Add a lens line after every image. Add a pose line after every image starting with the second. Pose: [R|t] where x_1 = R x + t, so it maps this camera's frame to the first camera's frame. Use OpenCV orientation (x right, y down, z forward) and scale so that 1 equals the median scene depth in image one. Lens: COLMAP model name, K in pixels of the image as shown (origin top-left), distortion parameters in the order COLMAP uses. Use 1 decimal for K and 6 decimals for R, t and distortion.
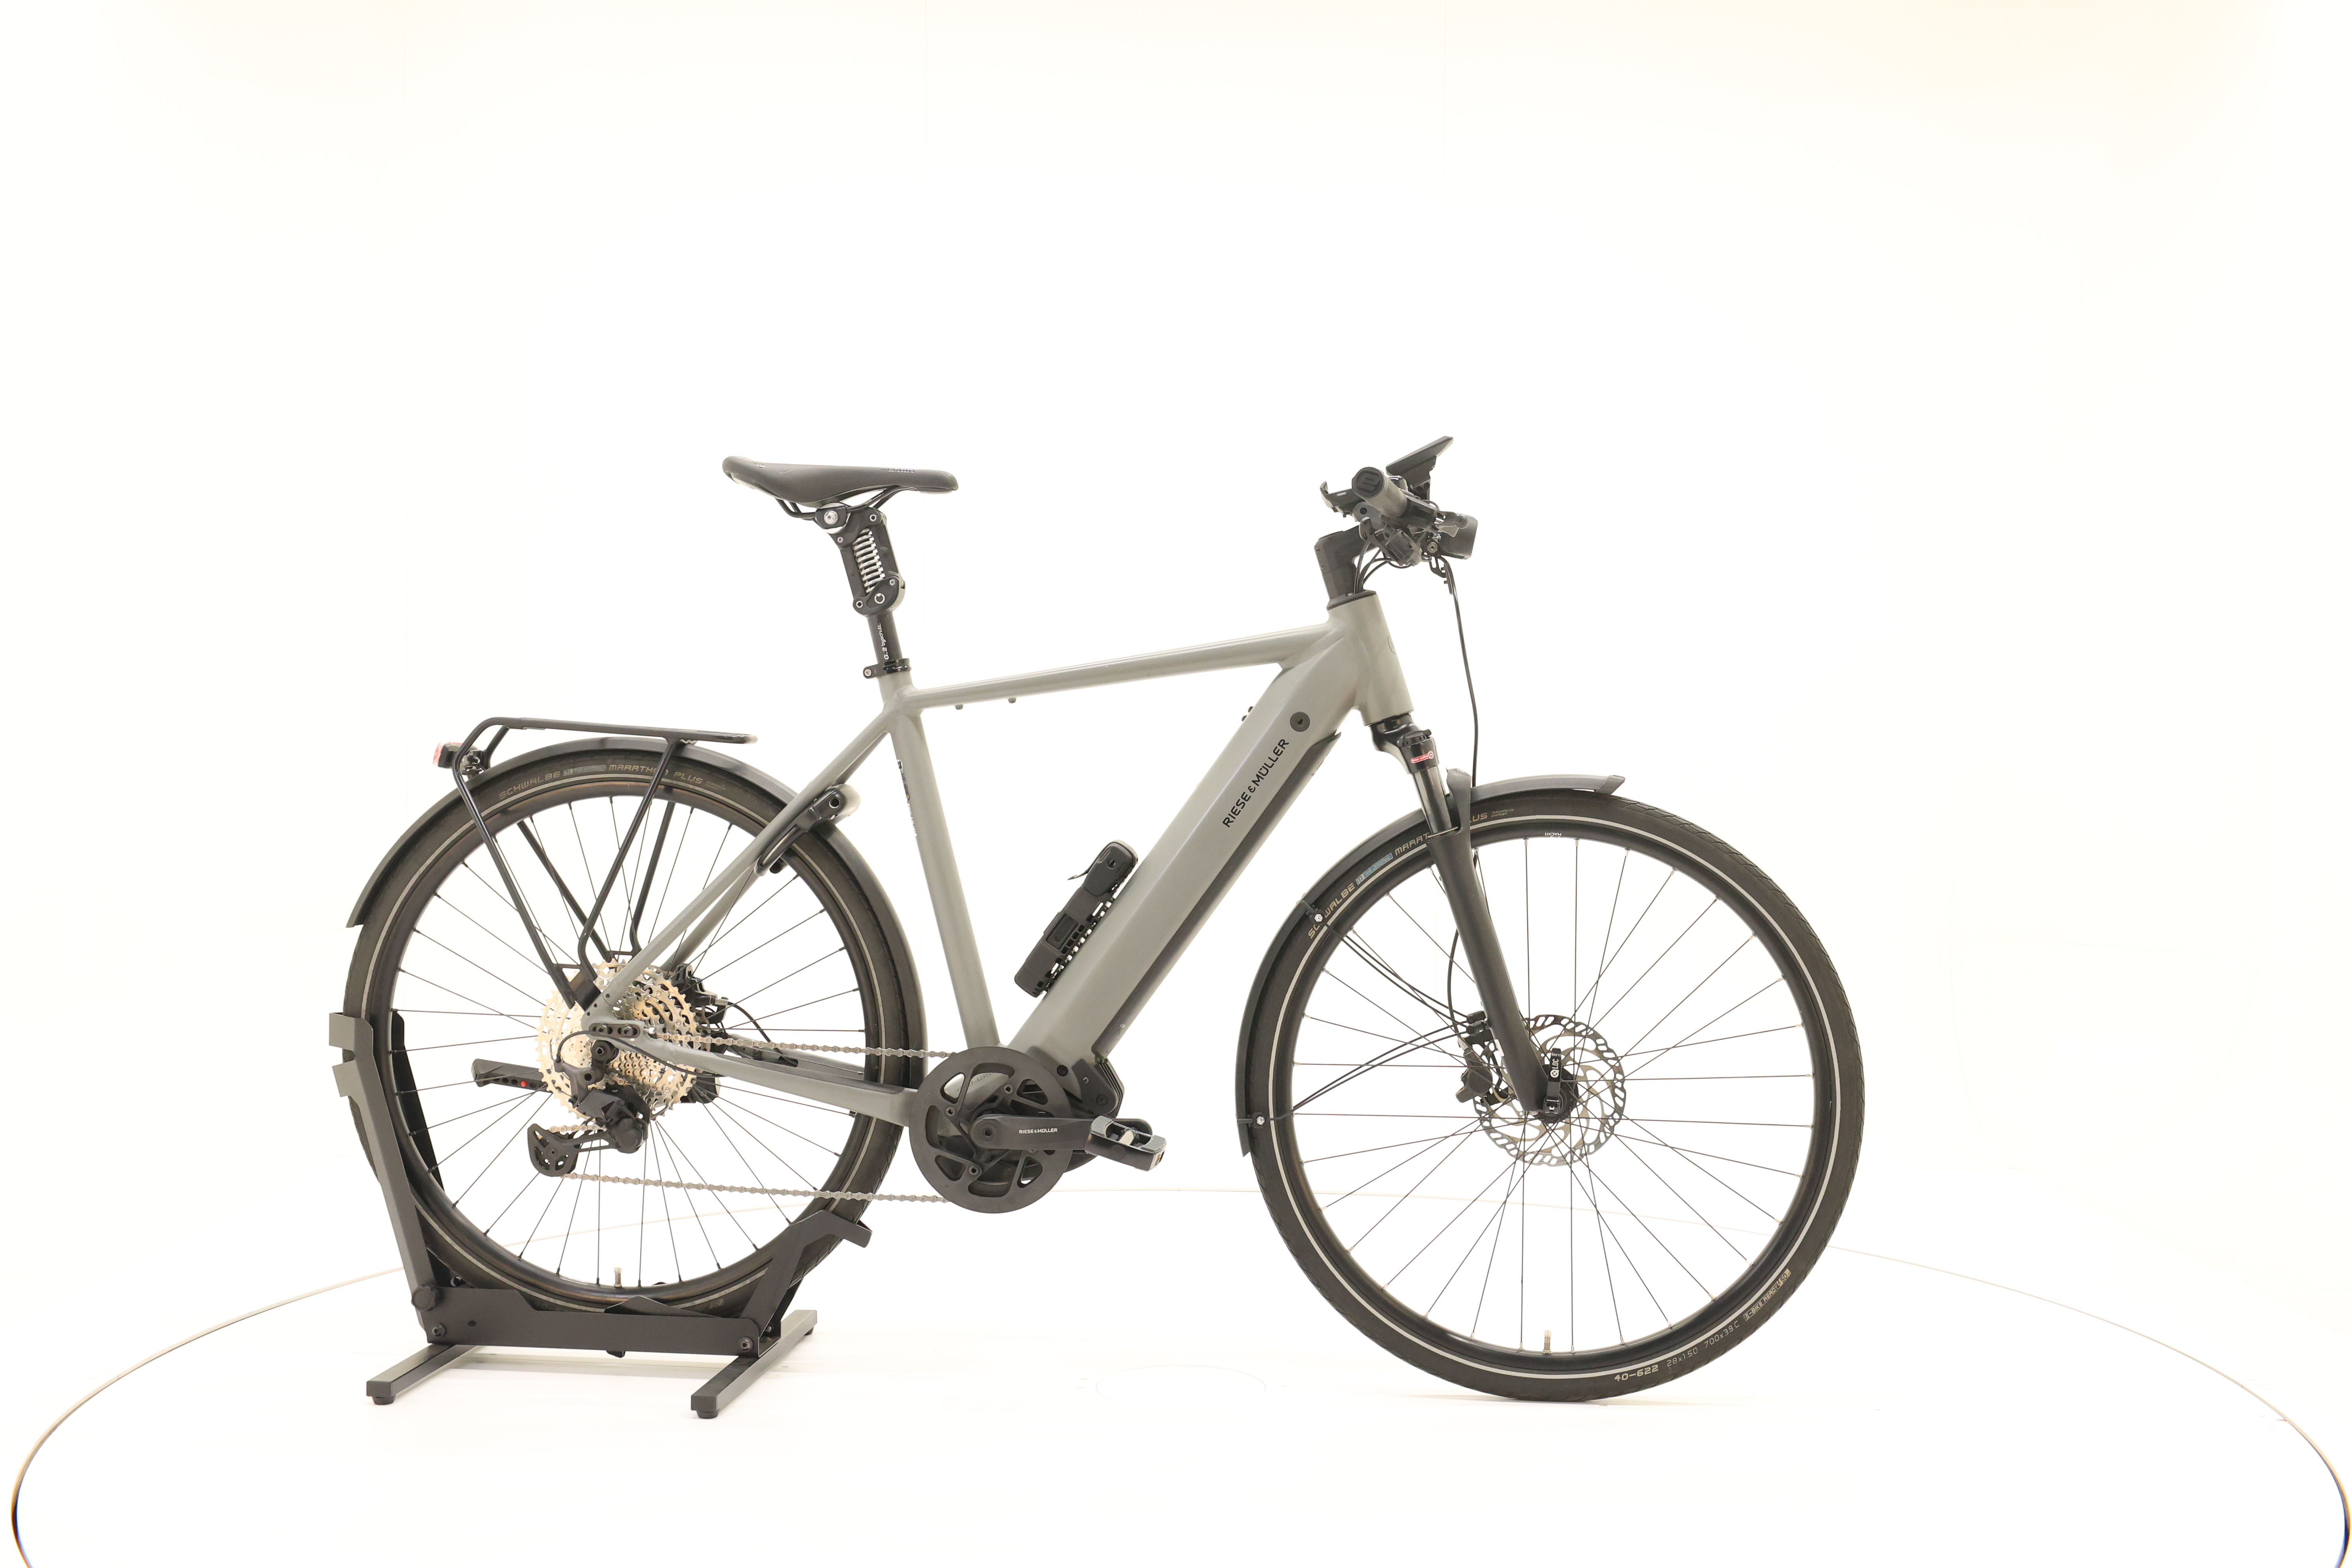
lens RADIAL K [[2533.6, 0, 1180.3], [0, 2533.6, 781.4], [0, 0, 1]] dist [-0.003892, 0.000000]
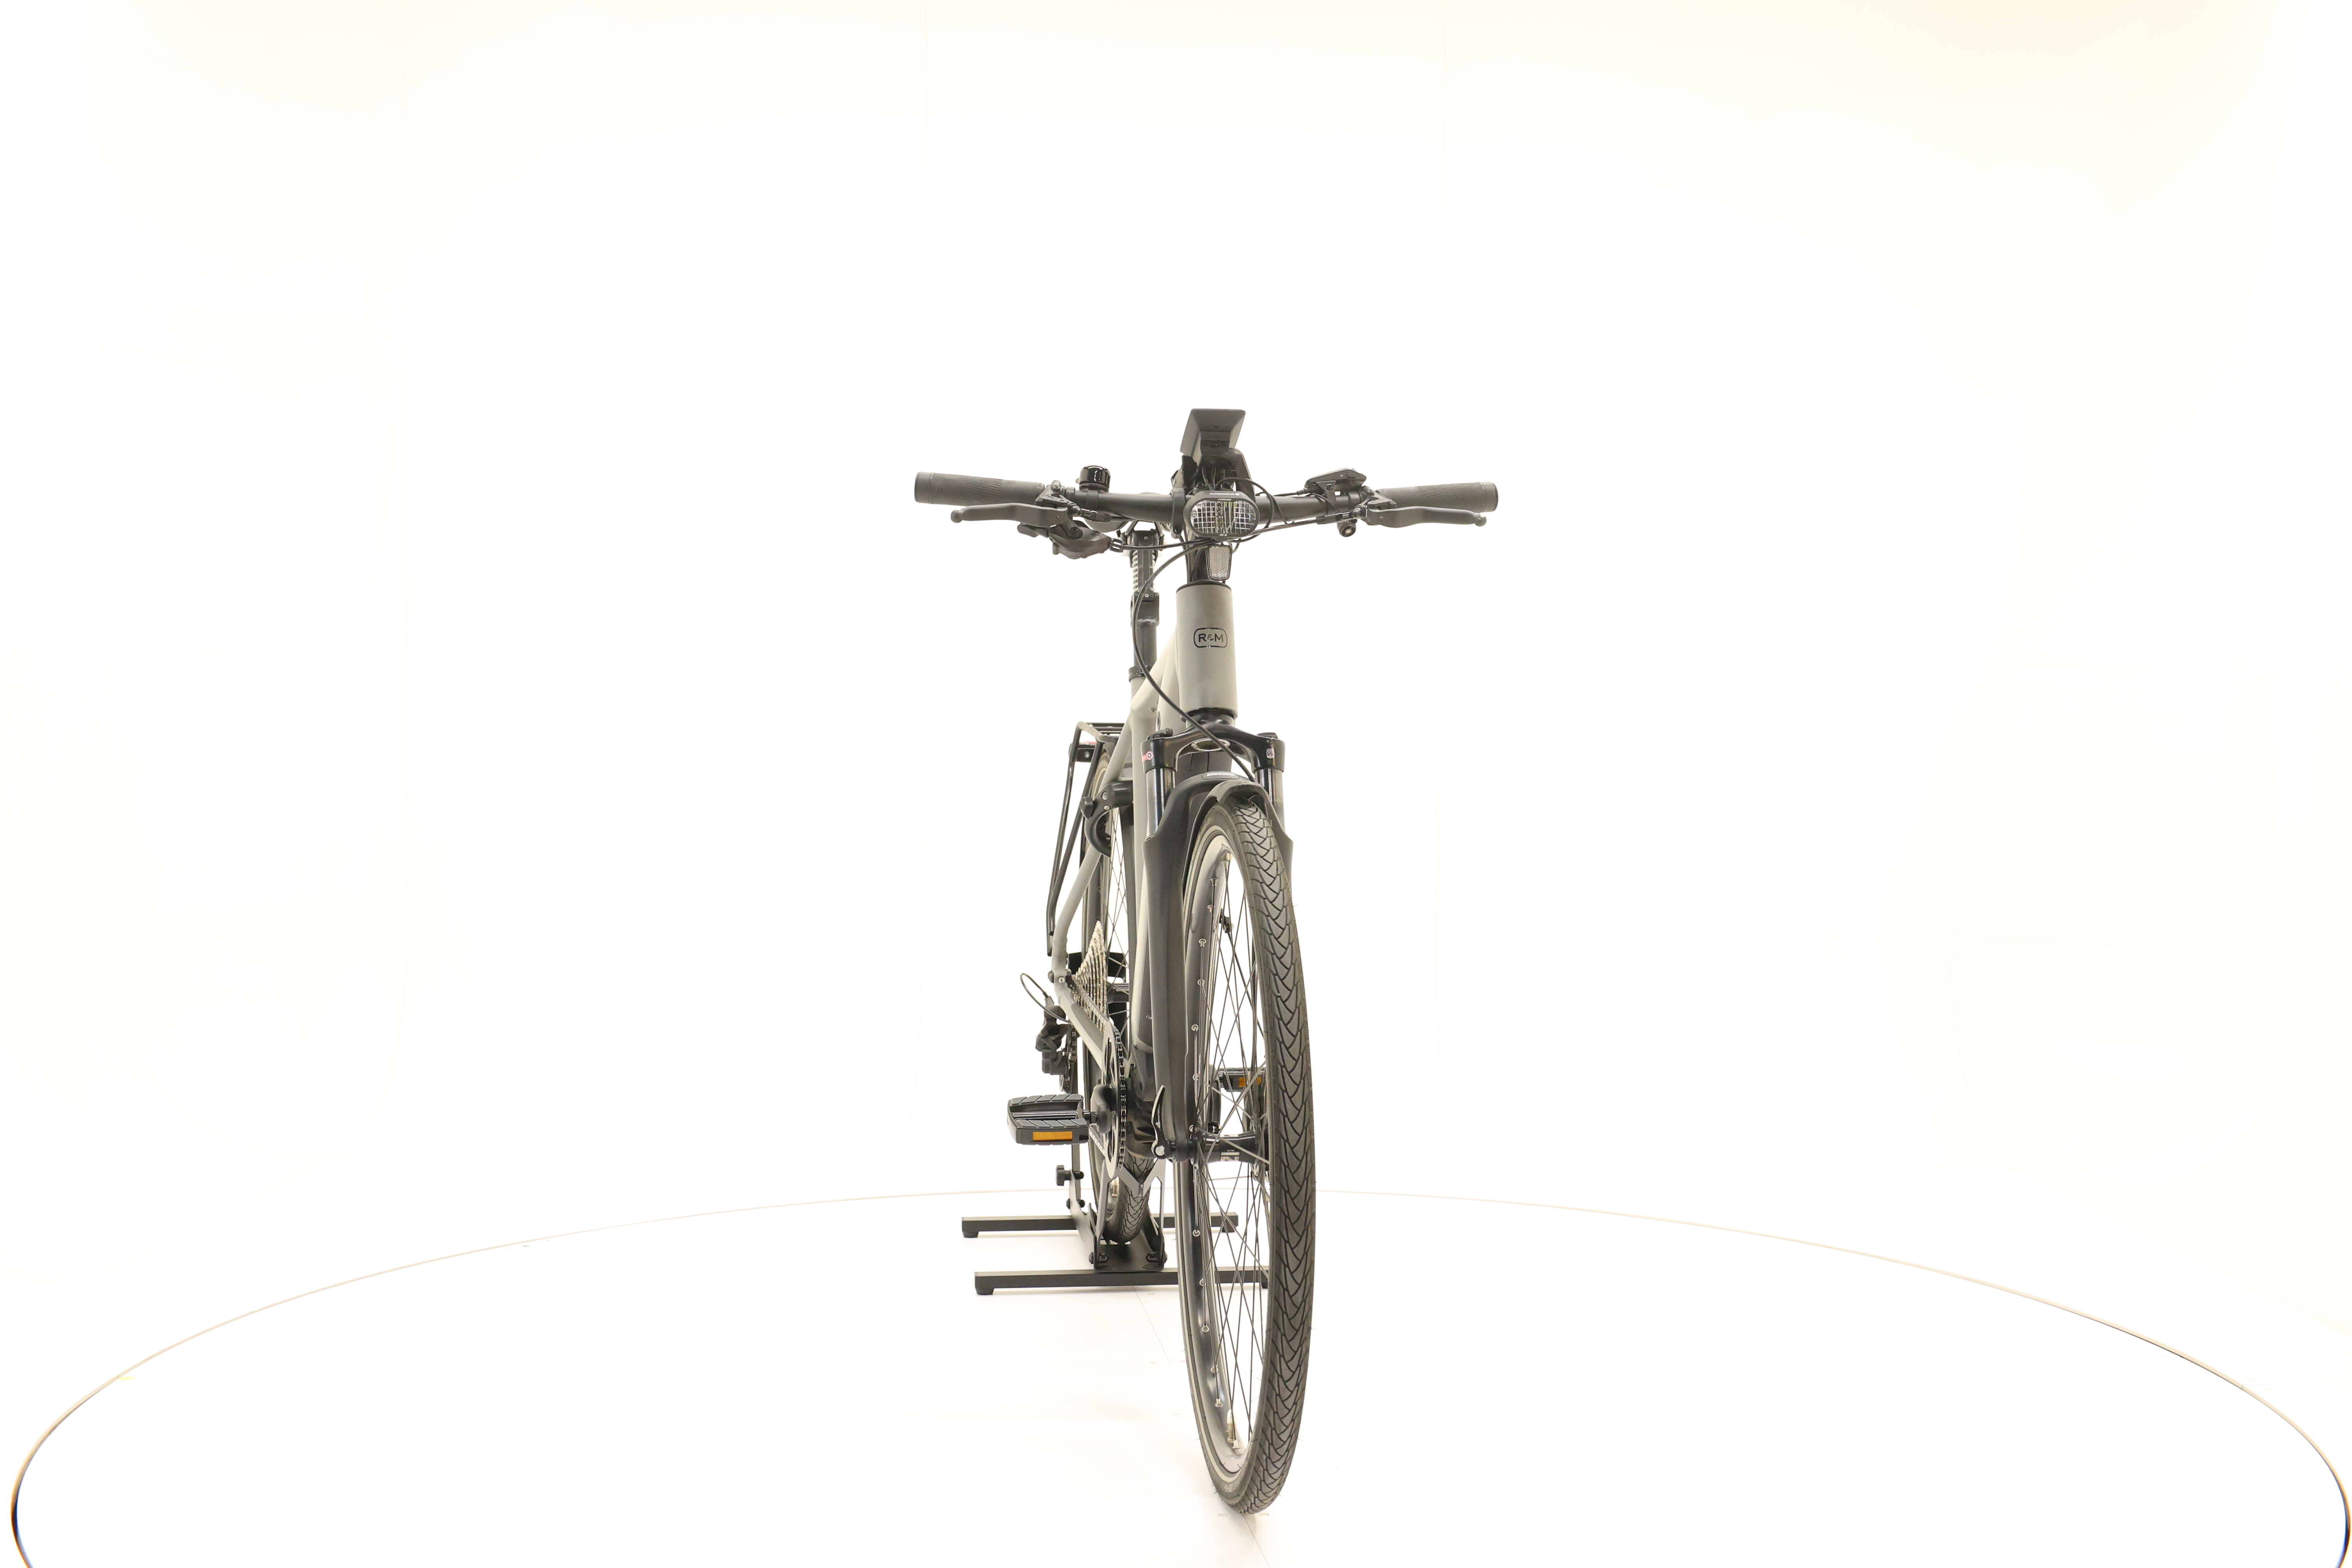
lens RADIAL K [[2533.6, 0, 1166.6], [0, 2533.6, 776.1], [0, 0, 1]] dist [-0.003892, 0.000000]
pose [[0.243900, 0.016526, -0.969660, 0.965419], [-0.024017, 0.999651, 0.010996, -0.012826], [0.969503, 0.020607, 0.244212, 0.746495]]
